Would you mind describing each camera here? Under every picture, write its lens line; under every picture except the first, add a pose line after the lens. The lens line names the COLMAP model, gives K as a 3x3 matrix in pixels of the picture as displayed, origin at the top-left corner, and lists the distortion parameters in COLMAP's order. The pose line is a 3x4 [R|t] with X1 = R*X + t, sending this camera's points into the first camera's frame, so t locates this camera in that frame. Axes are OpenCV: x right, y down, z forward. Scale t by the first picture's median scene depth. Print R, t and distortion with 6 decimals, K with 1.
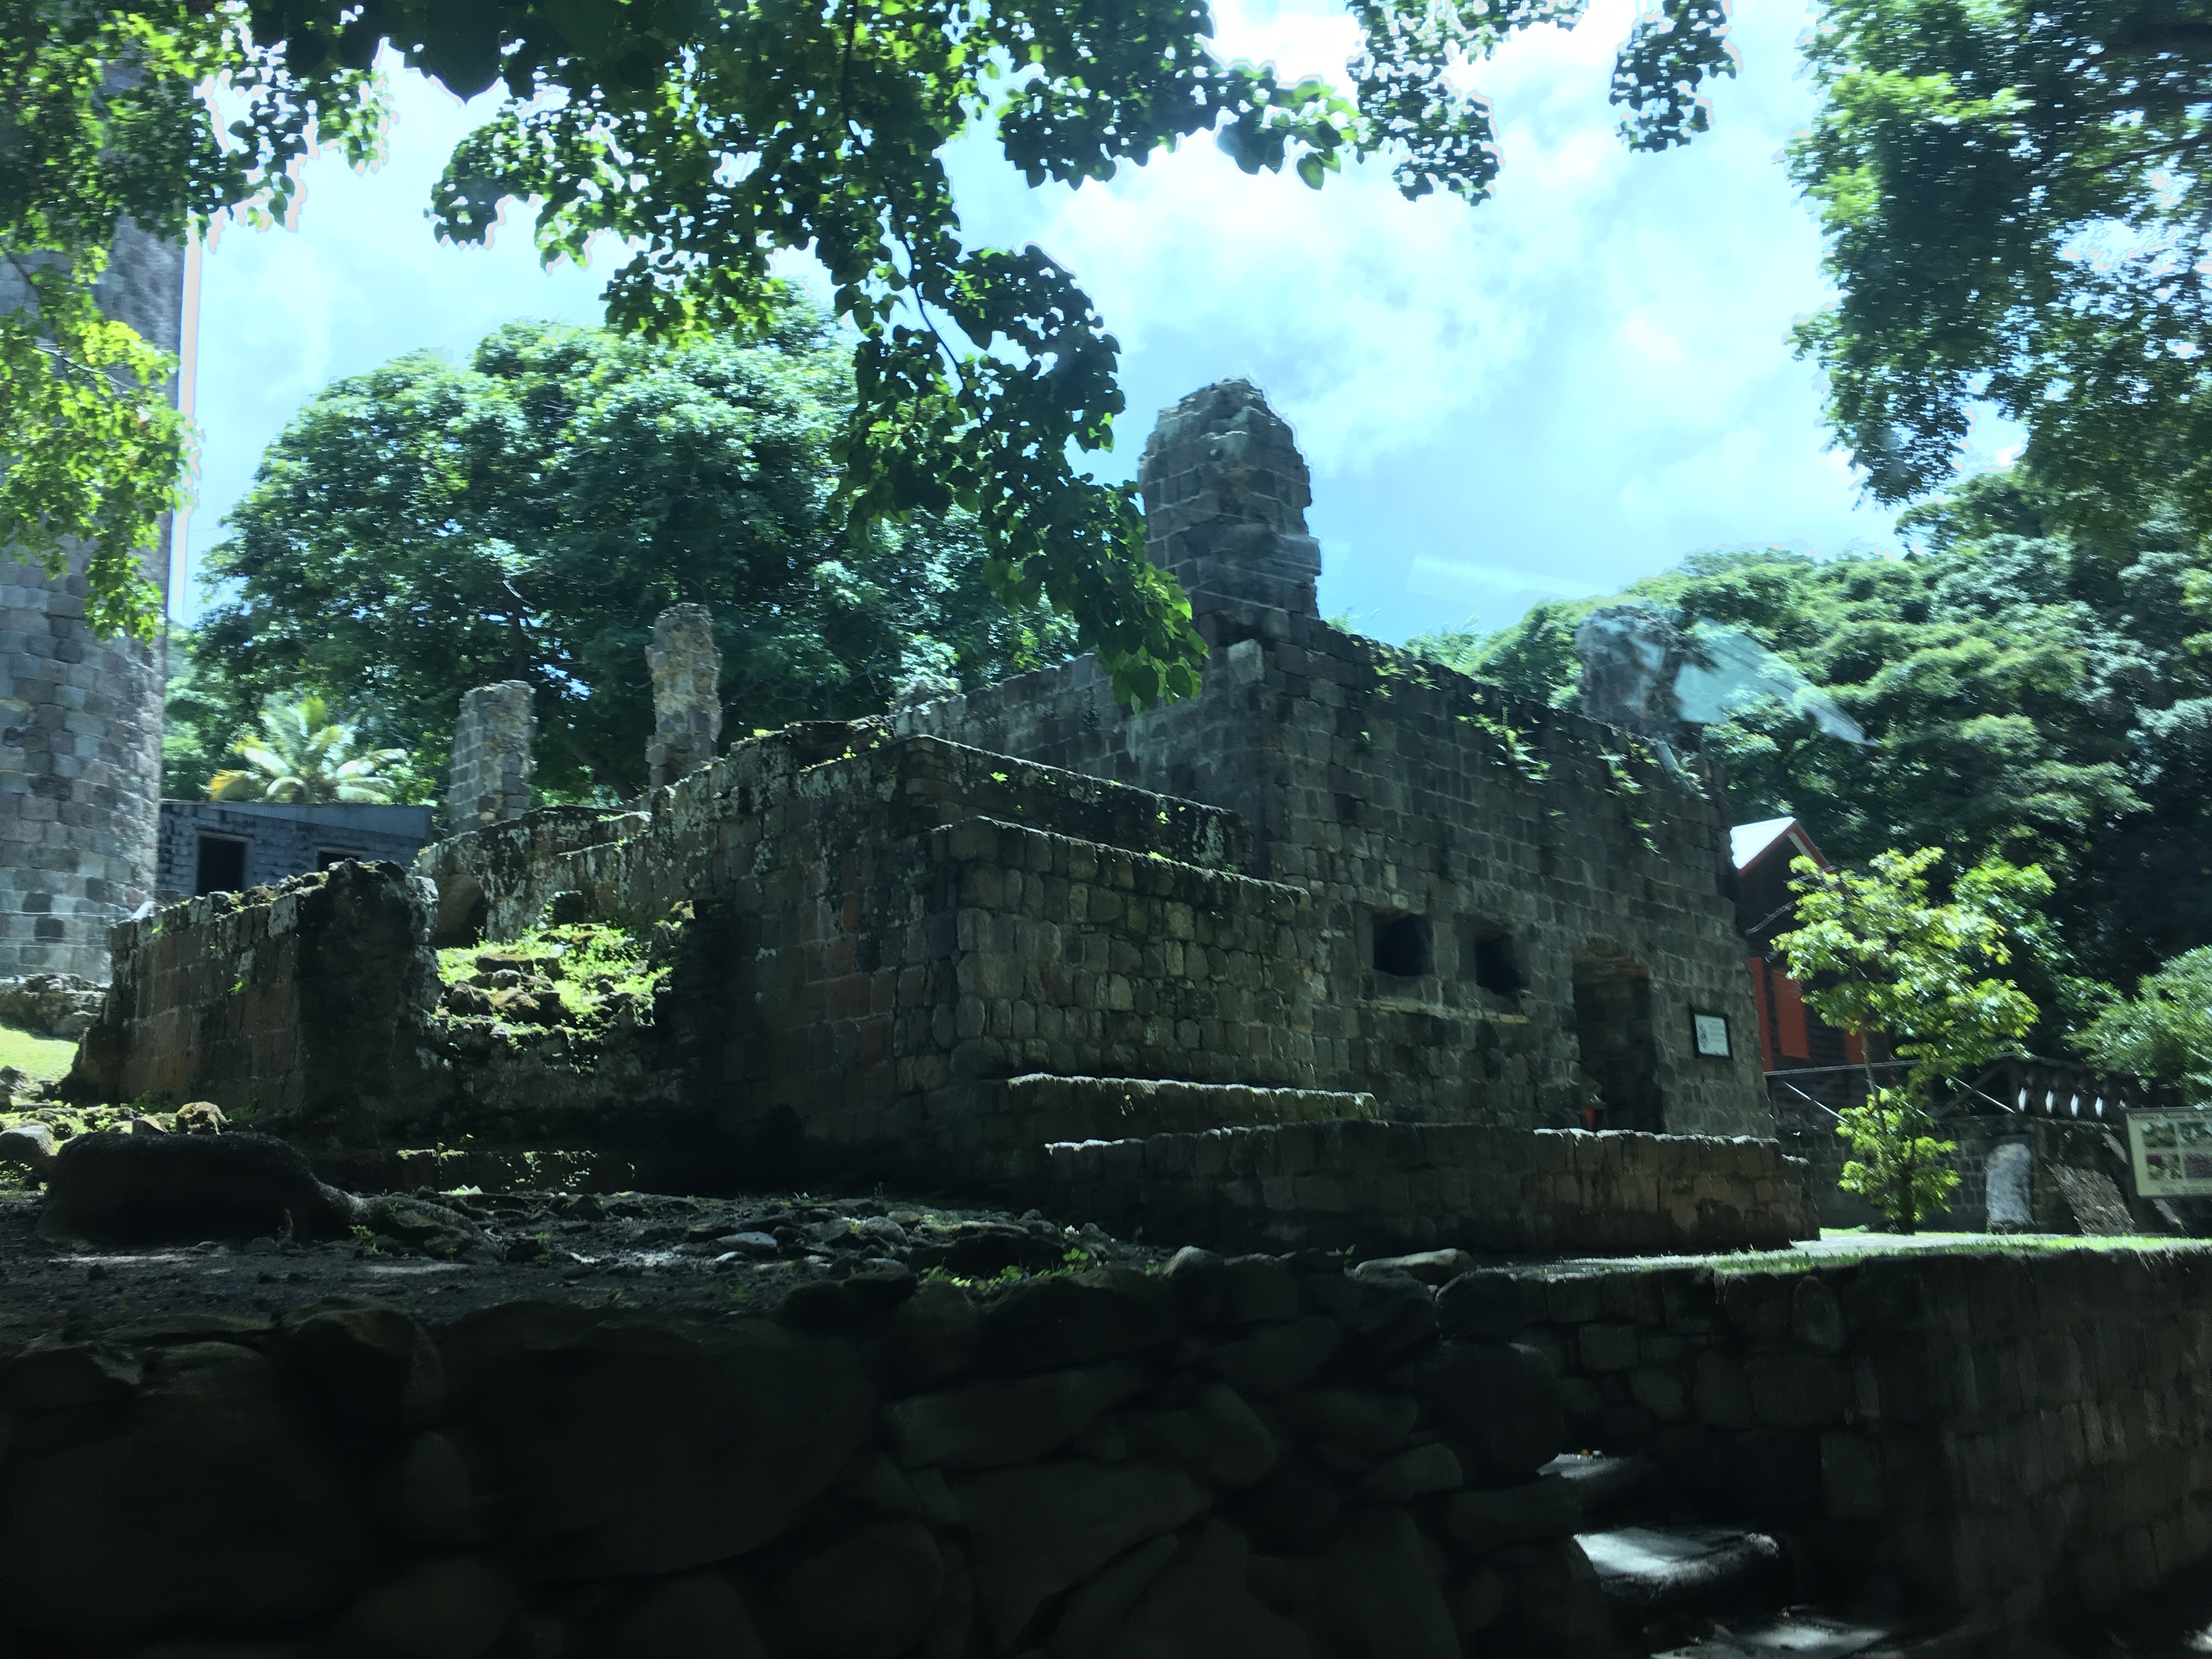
lens RADIAL K [[1912.0, 0, 1106.0], [0, 1912.0, 829.5], [0, 0, 1]] dist [0.049677, -0.062254]
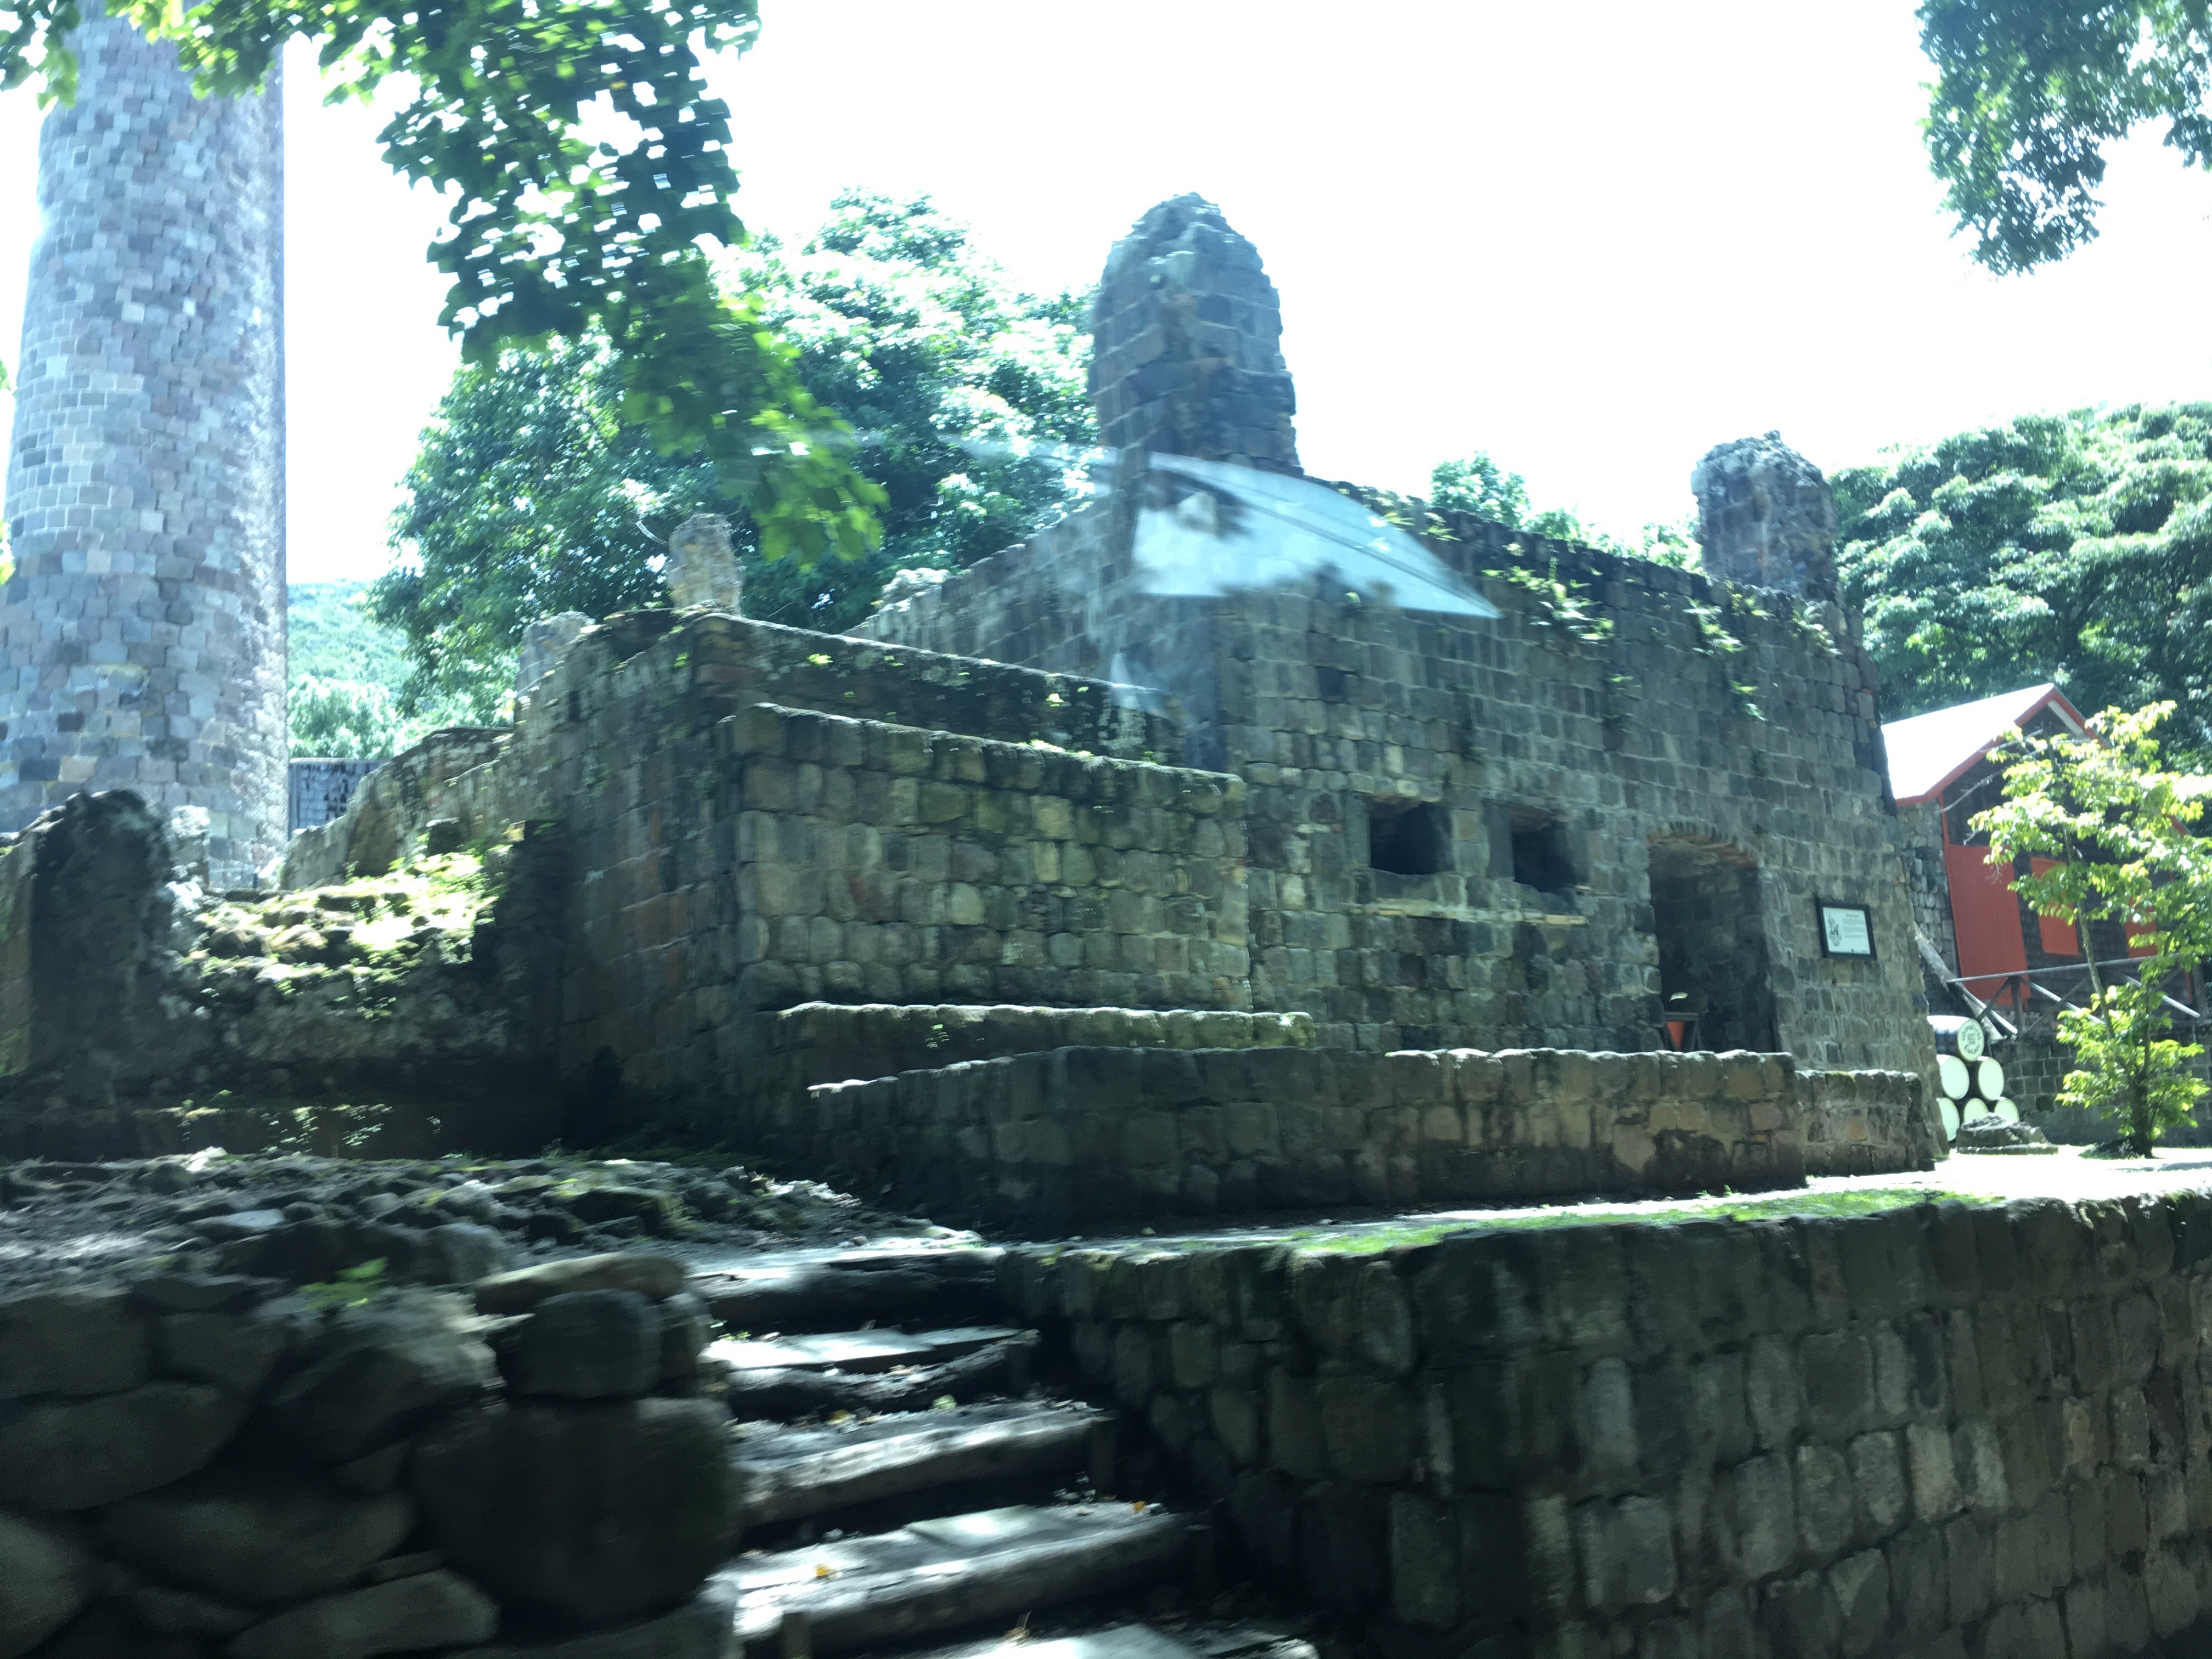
lens RADIAL K [[1912.0, 0, 1106.0], [0, 1912.0, 829.5], [0, 0, 1]] dist [0.049677, -0.062254]
pose [[0.986393, -0.046627, -0.157651, 0.149967], [0.052367, 0.998100, 0.032452, 0.020373], [0.155838, -0.040266, 0.986962, 0.125211]]
